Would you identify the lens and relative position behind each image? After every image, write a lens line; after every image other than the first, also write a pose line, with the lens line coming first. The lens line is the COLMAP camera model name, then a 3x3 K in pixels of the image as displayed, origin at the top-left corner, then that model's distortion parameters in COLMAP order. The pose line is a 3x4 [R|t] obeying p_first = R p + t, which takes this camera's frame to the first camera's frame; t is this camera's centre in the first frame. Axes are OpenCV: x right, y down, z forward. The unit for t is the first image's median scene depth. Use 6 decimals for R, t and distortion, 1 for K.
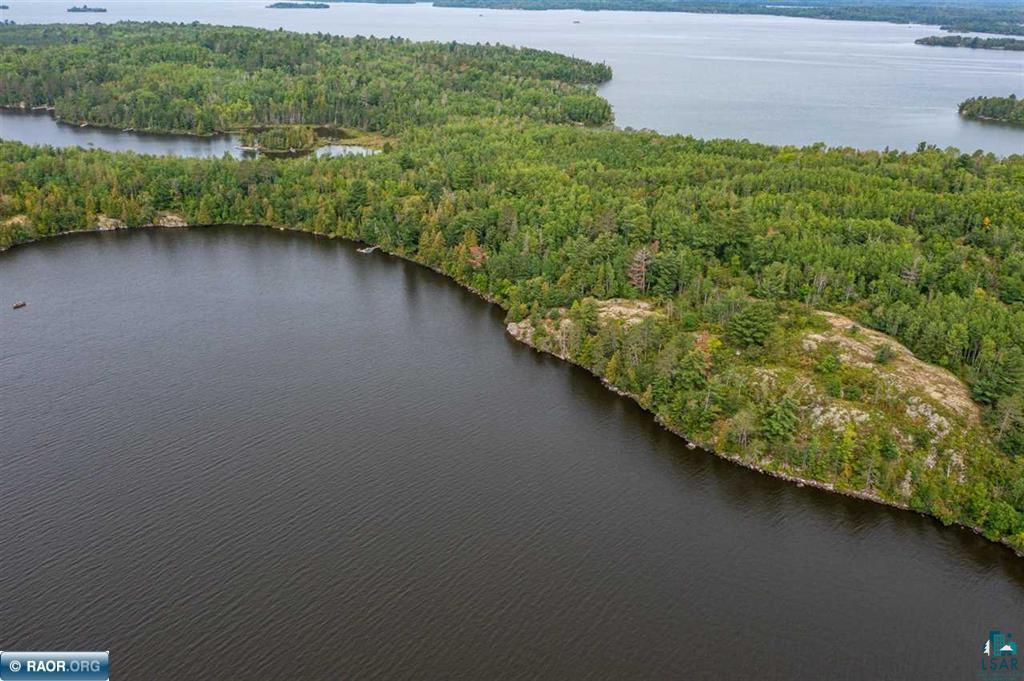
lens RADIAL K [[816.4, 0, 509.5], [0, 816.4, 341.4], [0, 0, 1]] dist [-0.018616, 0.001089]
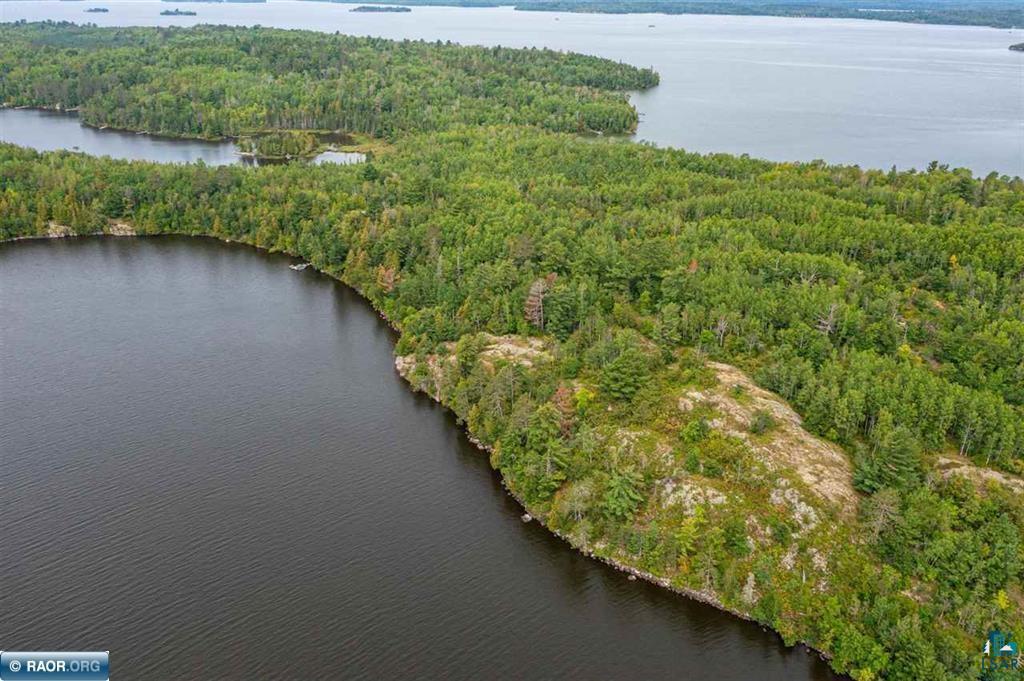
lens RADIAL K [[816.4, 0, 508.7], [0, 816.4, 341.5], [0, 0, 1]] dist [-0.018616, 0.001089]
pose [[0.994196, 0.039352, -0.100127, 0.172929], [-0.039723, 0.999209, -0.001715, -0.034293], [0.099981, 0.005683, 0.994973, 0.084103]]
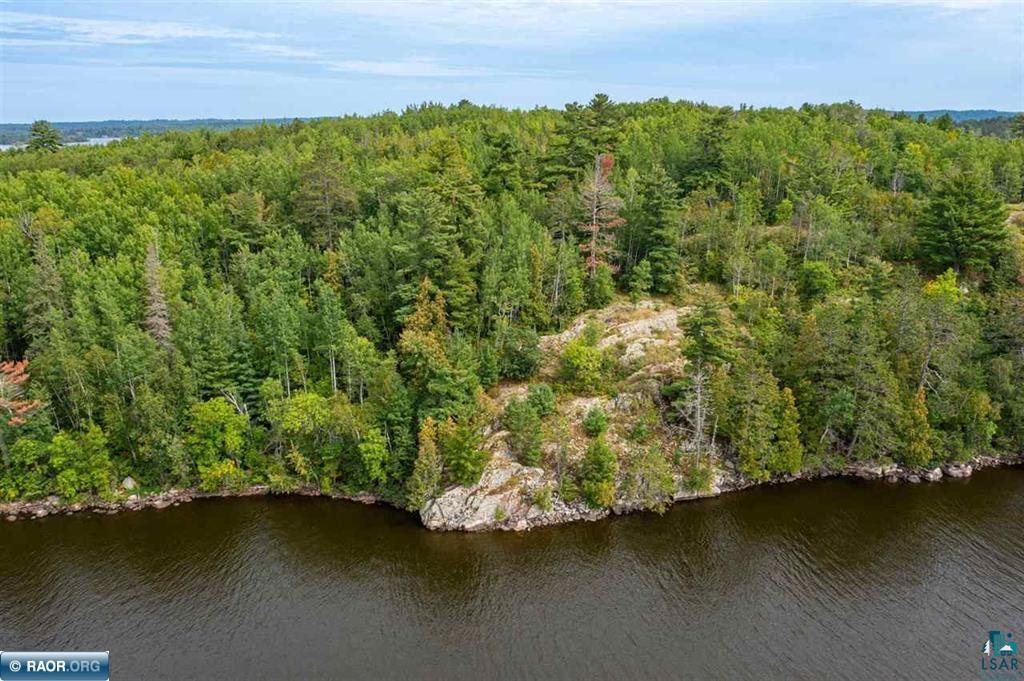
lens RADIAL K [[816.4, 0, 518.8], [0, 816.4, 341.6], [0, 0, 1]] dist [-0.018616, 0.001089]
pose [[0.410141, -0.256649, 0.875166, -0.173058], [0.382219, 0.919623, 0.090562, -0.068753], [-0.828066, 0.297362, 0.475271, 0.670914]]
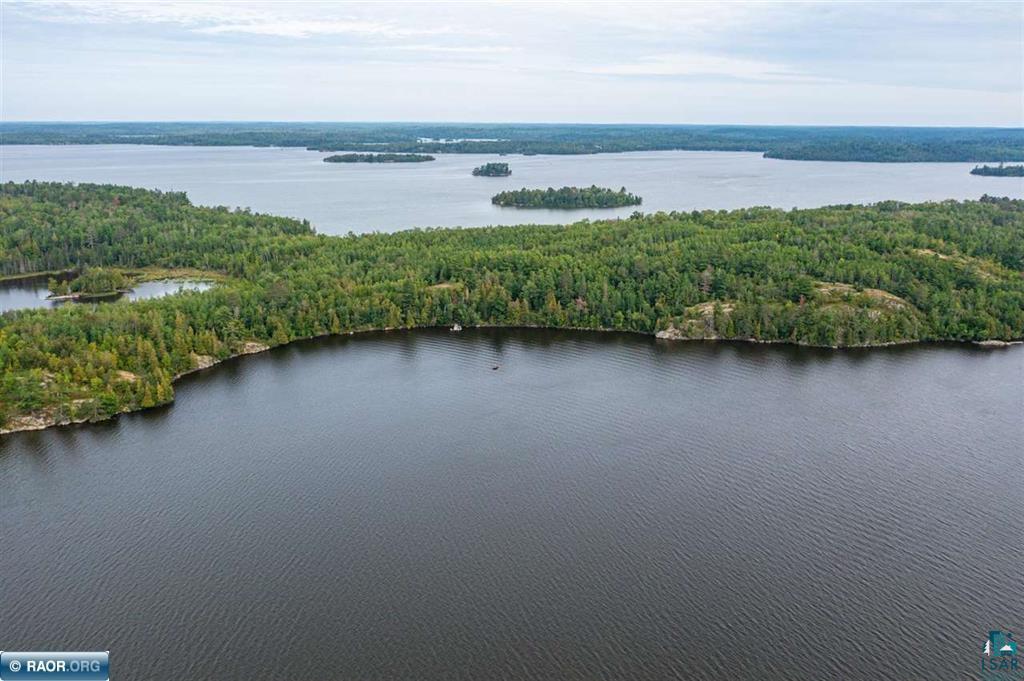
lens RADIAL K [[816.4, 0, 512.6], [0, 816.4, 336.2], [0, 0, 1]] dist [-0.018616, 0.001089]
pose [[0.688606, -0.193582, 0.698819, -1.023097], [0.293939, 0.955498, -0.024957, -0.046661], [-0.662889, 0.222596, 0.714863, 0.066934]]
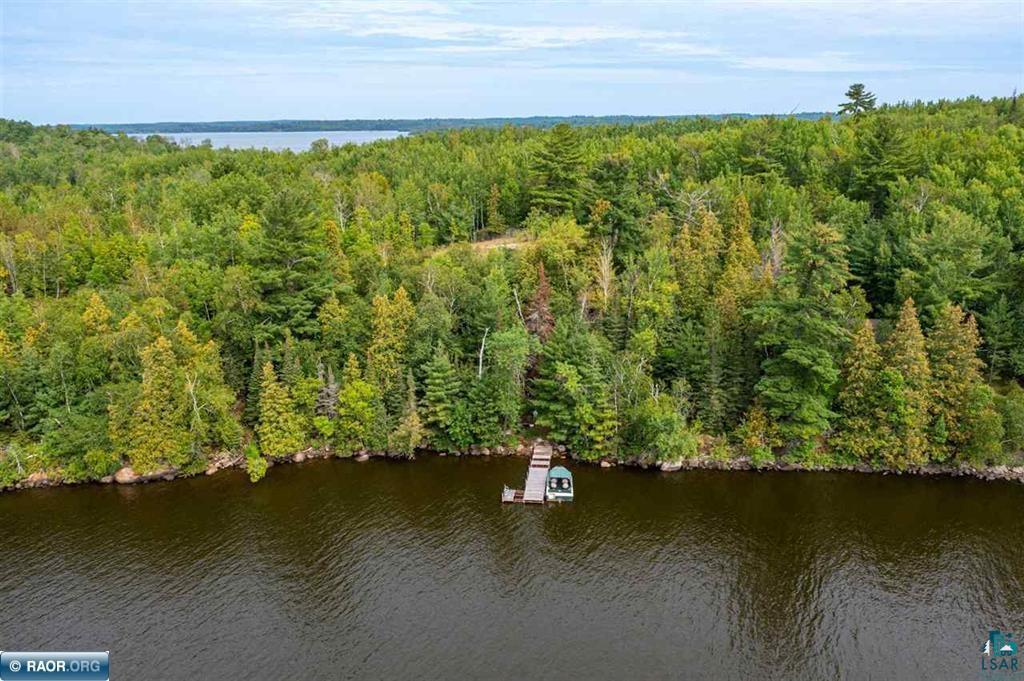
lens RADIAL K [[816.4, 0, 504.6], [0, 816.4, 337.9], [0, 0, 1]] dist [-0.018616, 0.001089]
pose [[0.780024, -0.180604, 0.599119, -0.344890], [0.270400, 0.960721, -0.062440, -0.137025], [-0.564310, 0.210707, 0.798221, 0.832206]]
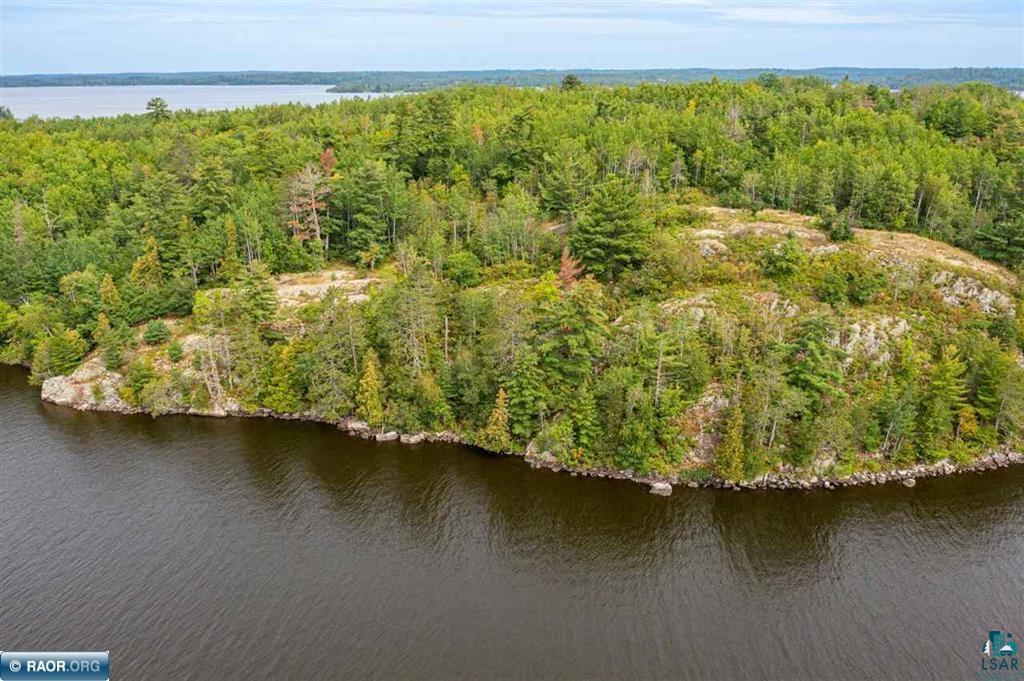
lens RADIAL K [[816.4, 0, 513.0], [0, 816.4, 340.9], [0, 0, 1]] dist [-0.018616, 0.001089]
pose [[0.770046, -0.216163, 0.600252, -0.049663], [0.270998, 0.962579, -0.001010, 0.019501], [-0.577572, 0.163445, 0.799810, 0.419474]]
